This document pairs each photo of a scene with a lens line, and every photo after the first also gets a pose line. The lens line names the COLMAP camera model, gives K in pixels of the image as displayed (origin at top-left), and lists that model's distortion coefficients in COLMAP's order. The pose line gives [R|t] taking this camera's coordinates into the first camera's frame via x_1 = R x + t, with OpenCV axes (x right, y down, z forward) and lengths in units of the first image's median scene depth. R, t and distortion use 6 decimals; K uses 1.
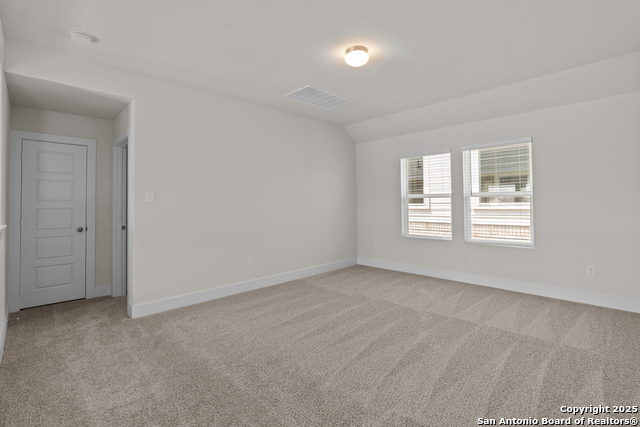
lens RADIAL K [[291.3, 0, 319.7], [0, 291.3, 209.4], [0, 0, 1]] dist [-0.006599, 0.001387]
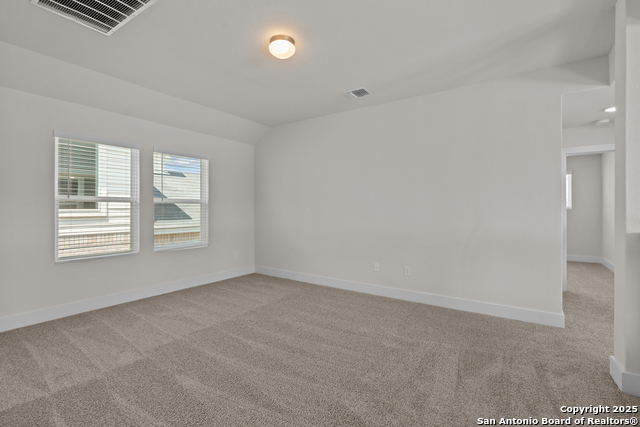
lens RADIAL K [[291.3, 0, 319.6], [0, 291.3, 211.3], [0, 0, 1]] dist [-0.006599, 0.001387]
pose [[-0.161521, 0.000262, 0.986869, -0.451026], [0.017209, 0.999849, 0.002552, -0.007466], [-0.986719, 0.017396, -0.161501, 0.578211]]
